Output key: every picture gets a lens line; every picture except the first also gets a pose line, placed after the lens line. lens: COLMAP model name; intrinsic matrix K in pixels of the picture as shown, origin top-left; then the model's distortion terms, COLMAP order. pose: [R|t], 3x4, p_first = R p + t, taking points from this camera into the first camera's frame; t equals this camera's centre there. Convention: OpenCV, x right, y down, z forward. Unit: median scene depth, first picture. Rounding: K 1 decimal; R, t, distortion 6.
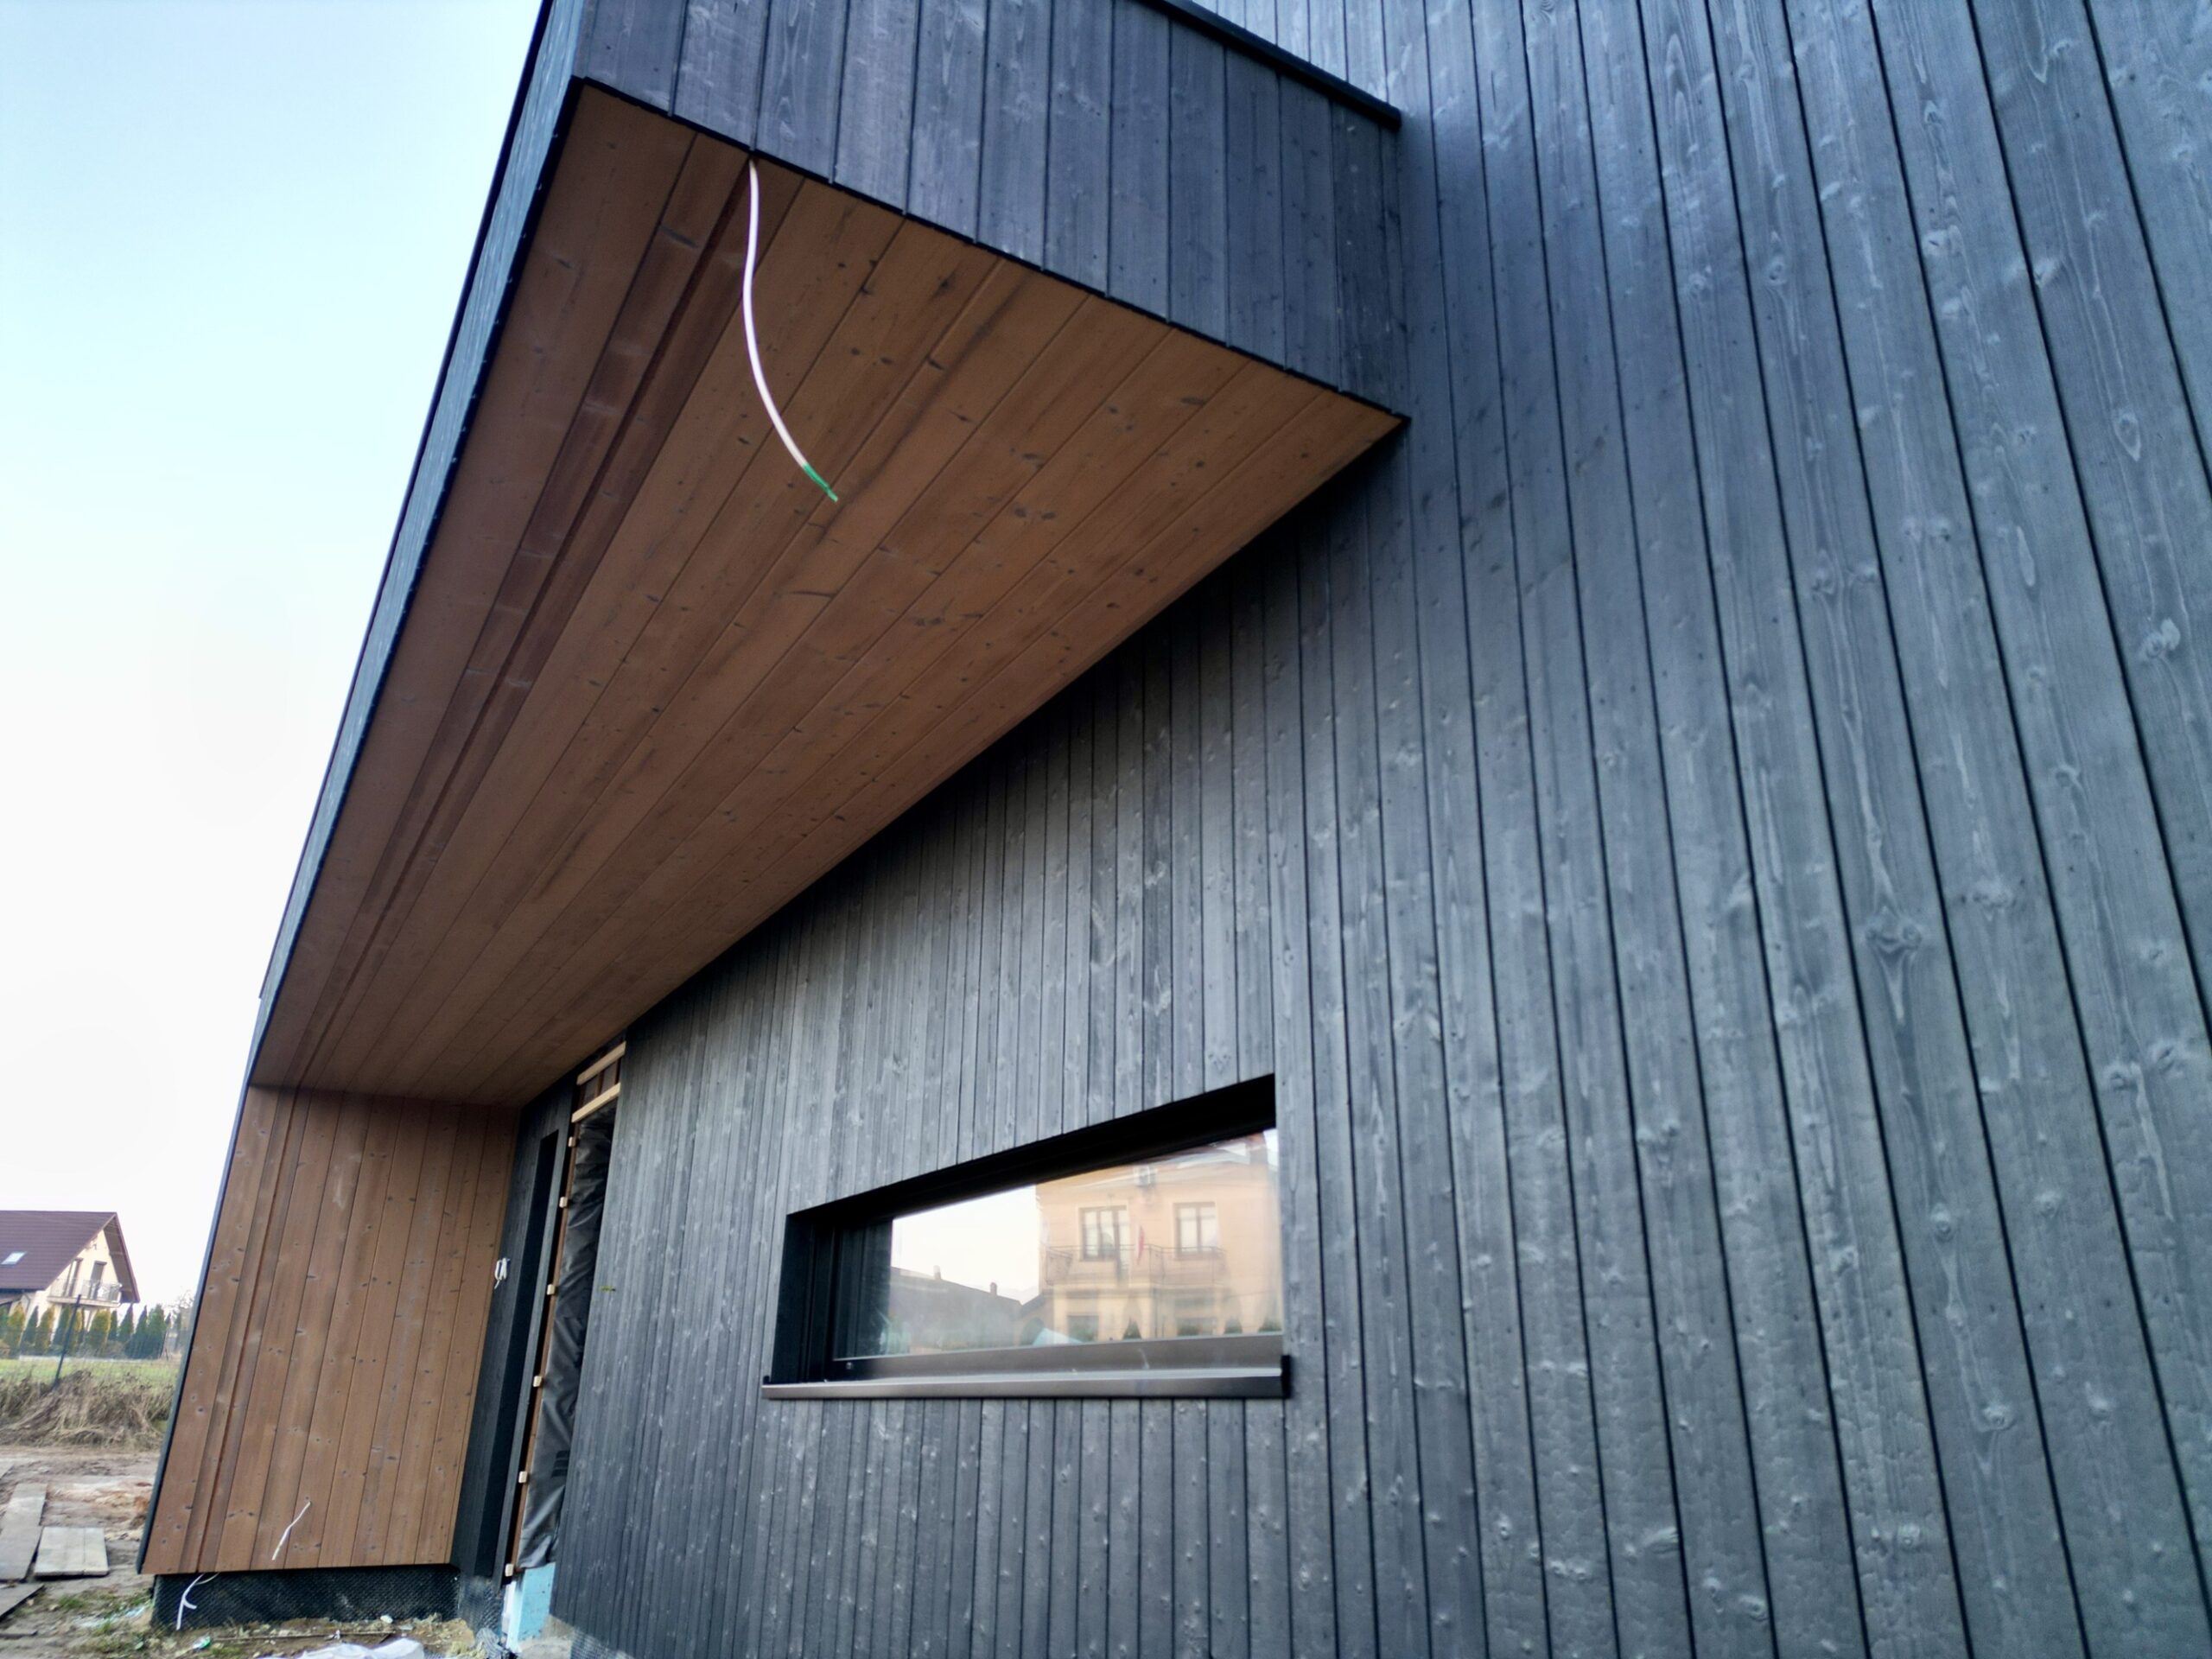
lens RADIAL K [[1542.4, 0, 1106.0], [0, 1542.4, 829.5], [0, 0, 1]] dist [0.056540, -0.026853]
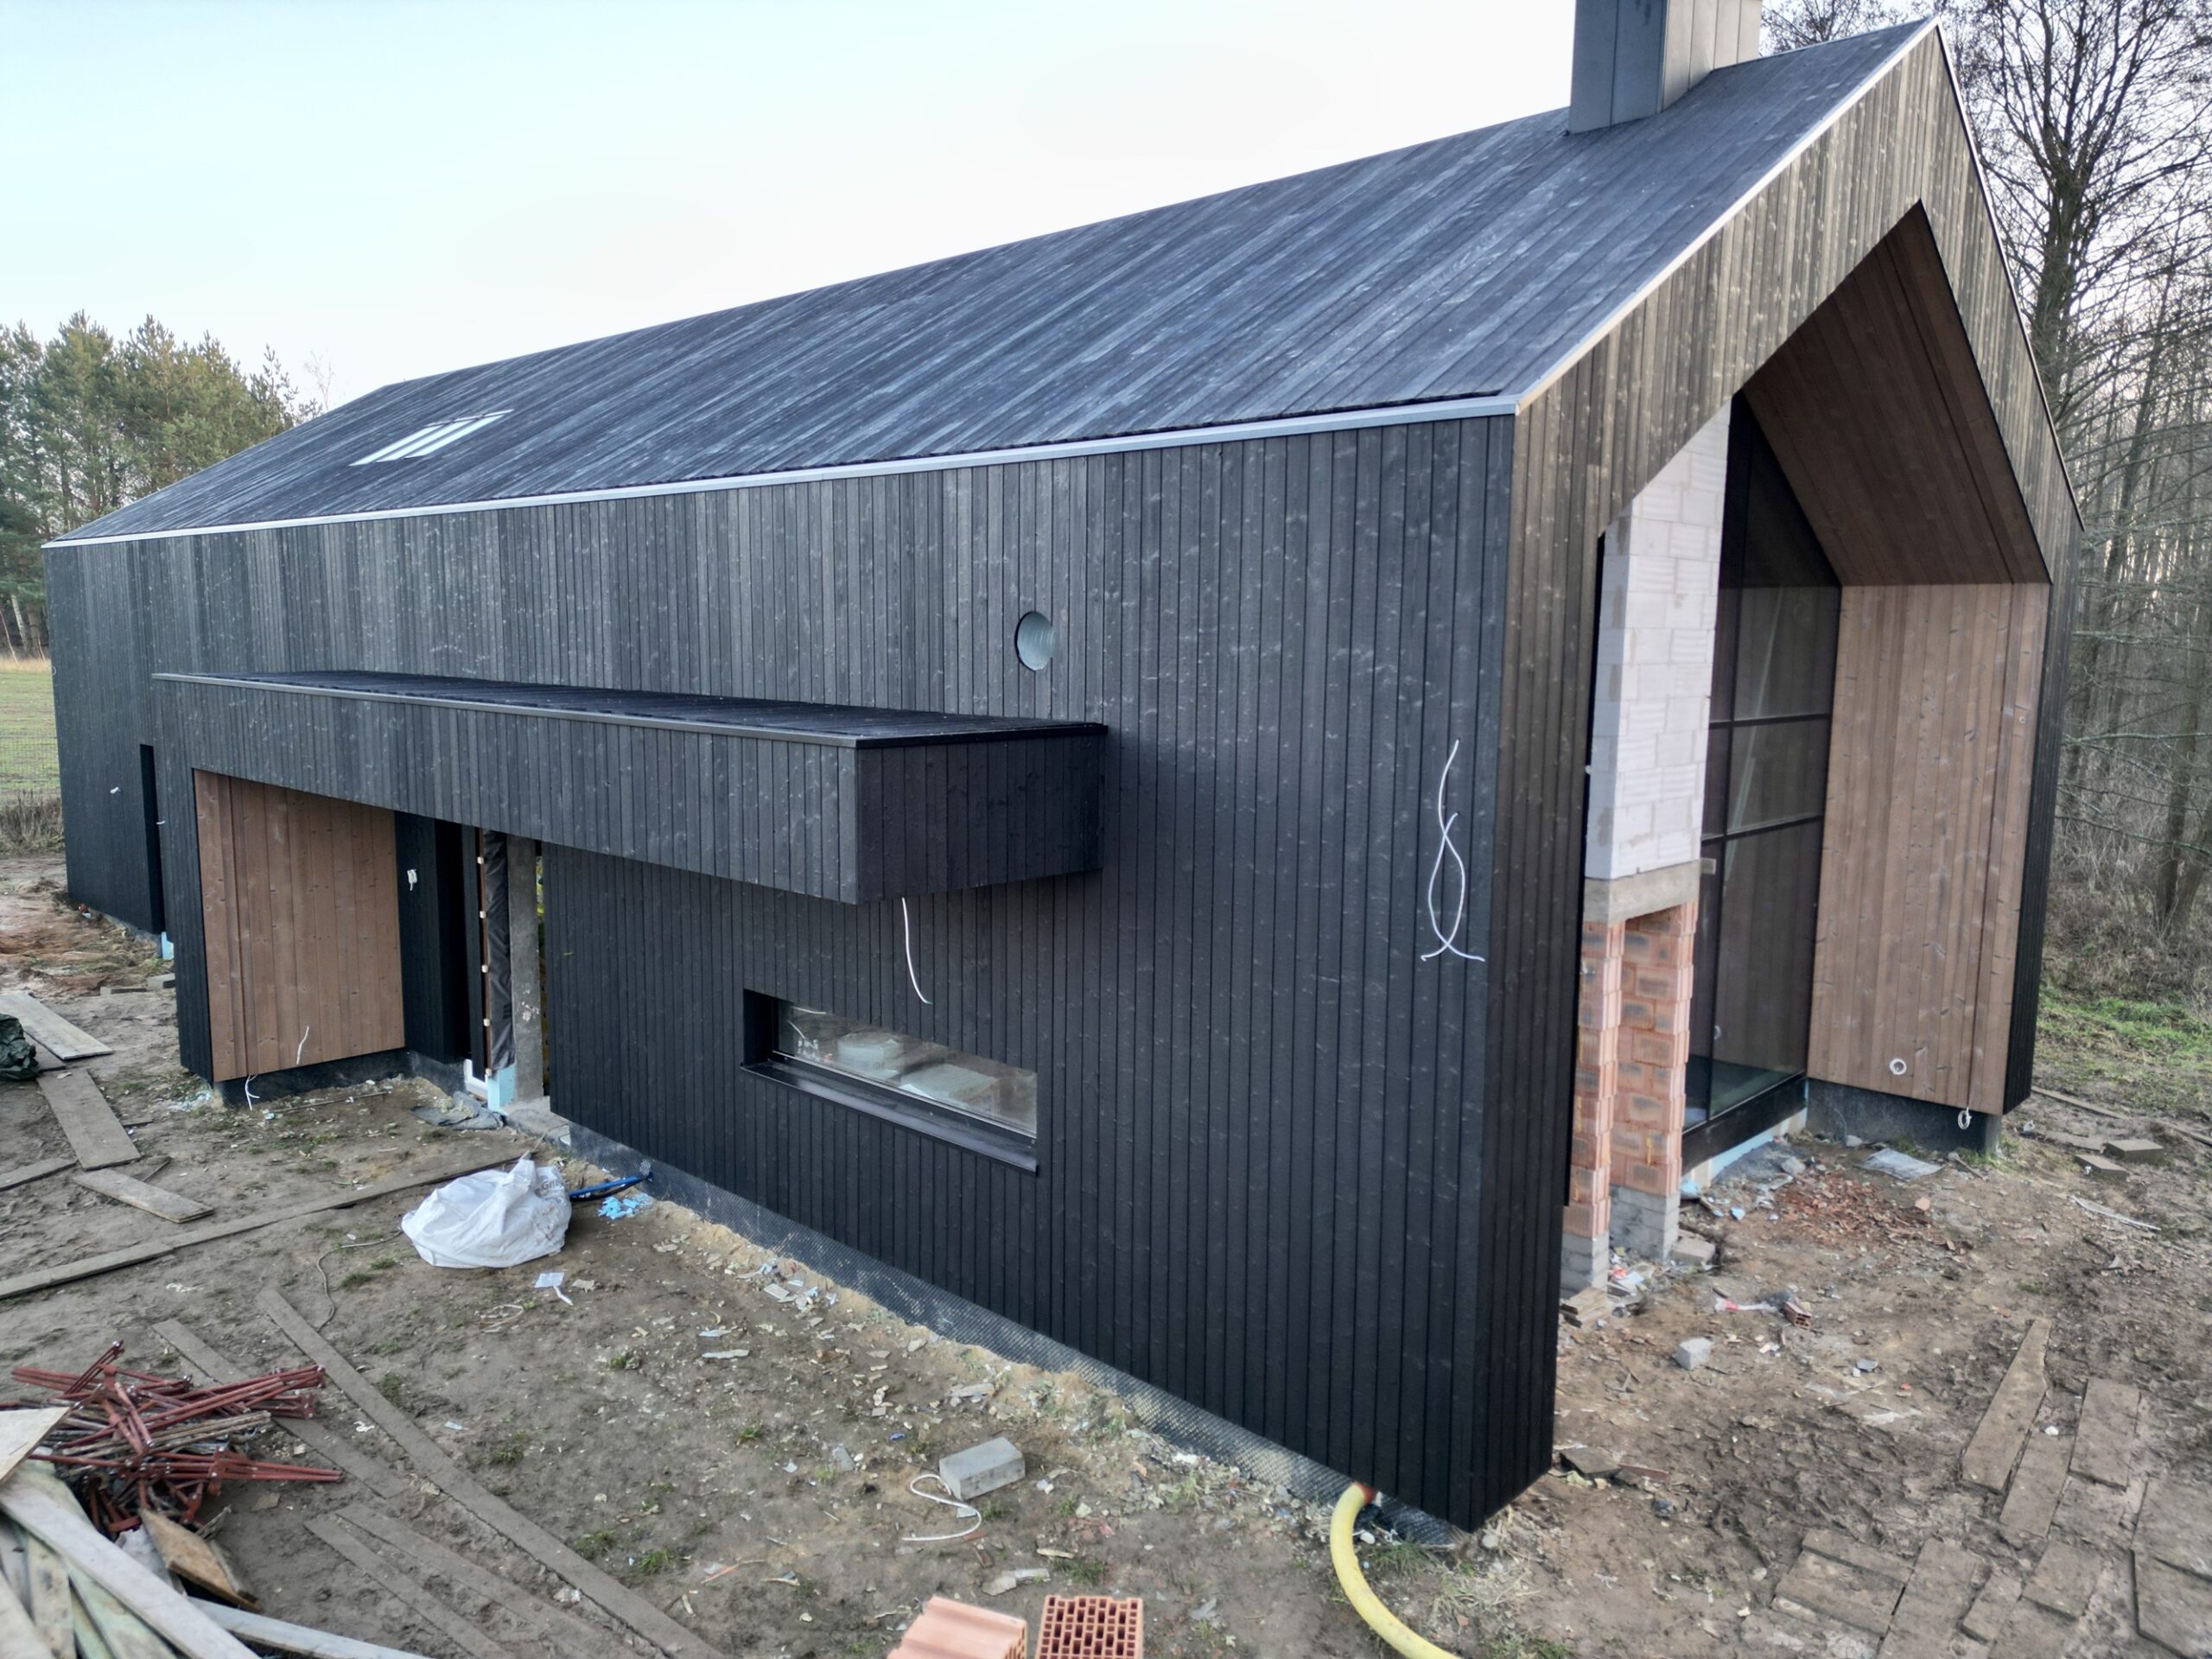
lens RADIAL K [[1533.2, 0, 1106.7], [0, 1533.2, 833.6], [0, 0, 1]] dist [0.094406, -0.092659]
pose [[0.959601, -0.039753, 0.278543, -0.189414], [-0.096326, 0.883731, 0.457974, -0.541983], [-0.264363, -0.466303, 0.844200, -0.426232]]
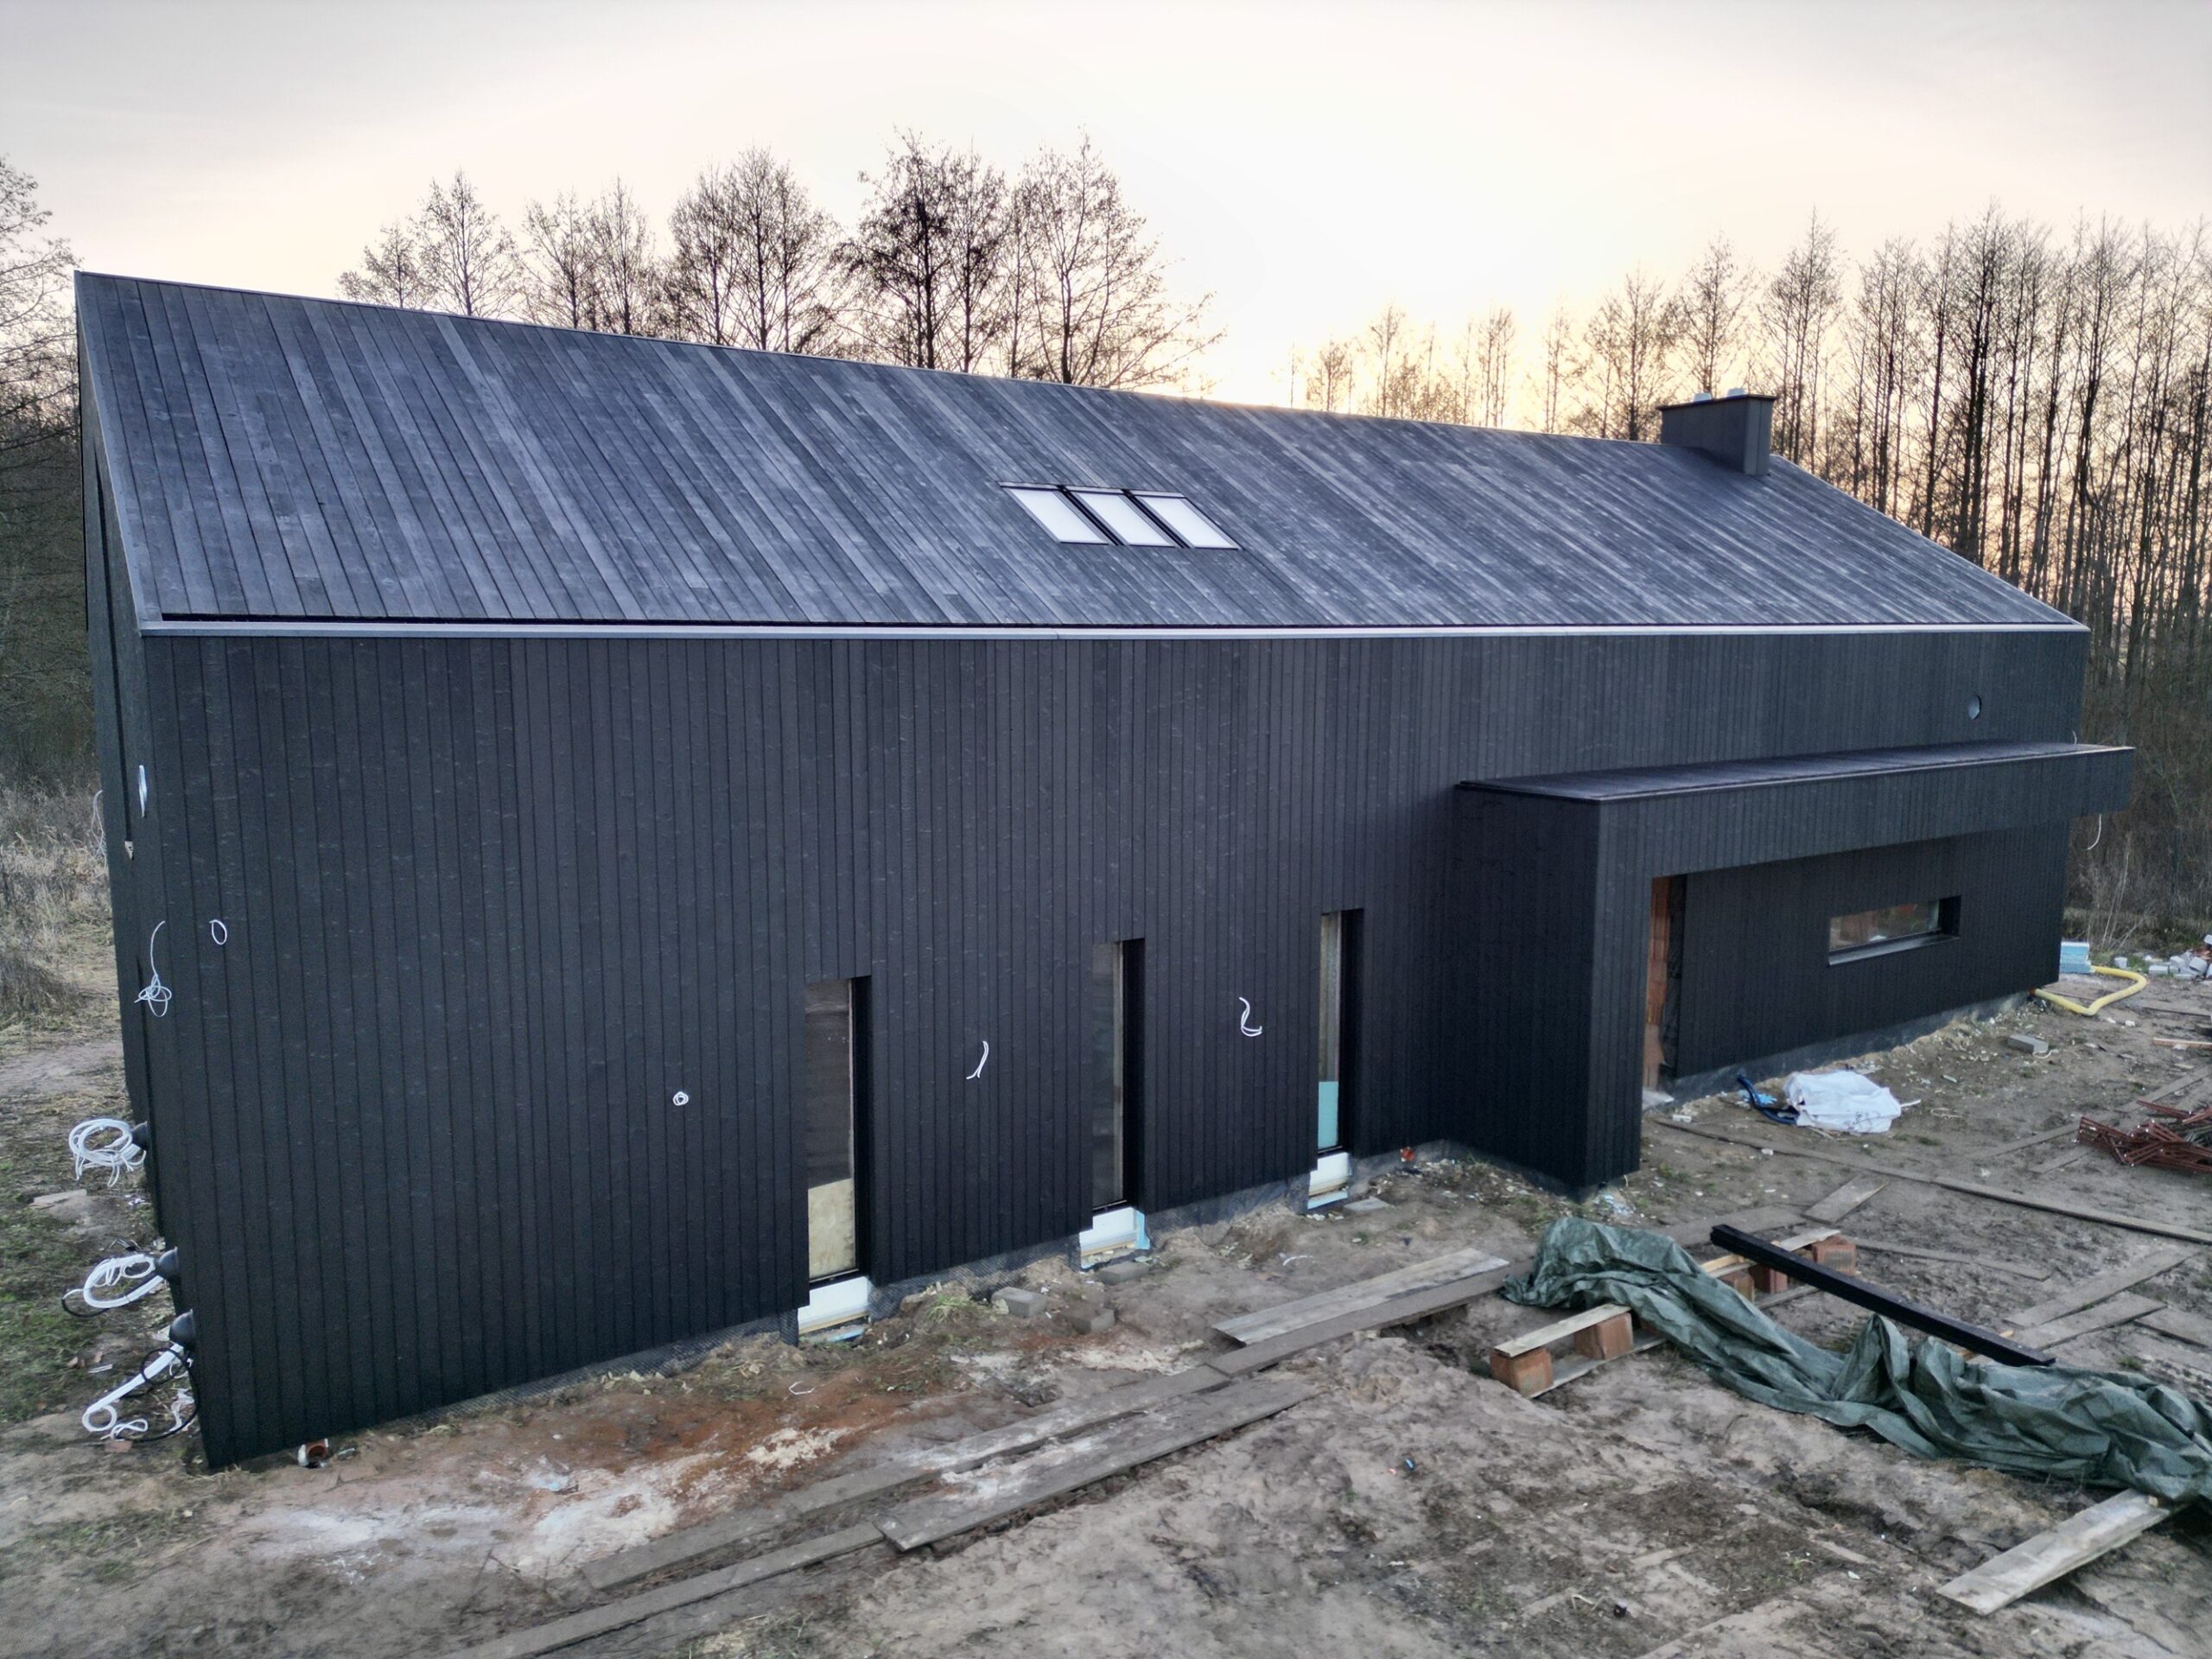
lens RADIAL K [[1533.2, 0, 1106.7], [0, 1533.2, 833.6], [0, 0, 1]] dist [0.094406, -0.092659]
pose [[-0.076811, -0.147923, 0.986012, -2.123252], [-0.350213, 0.929923, 0.112226, 0.151751], [-0.933515, -0.336694, -0.123233, 1.837474]]
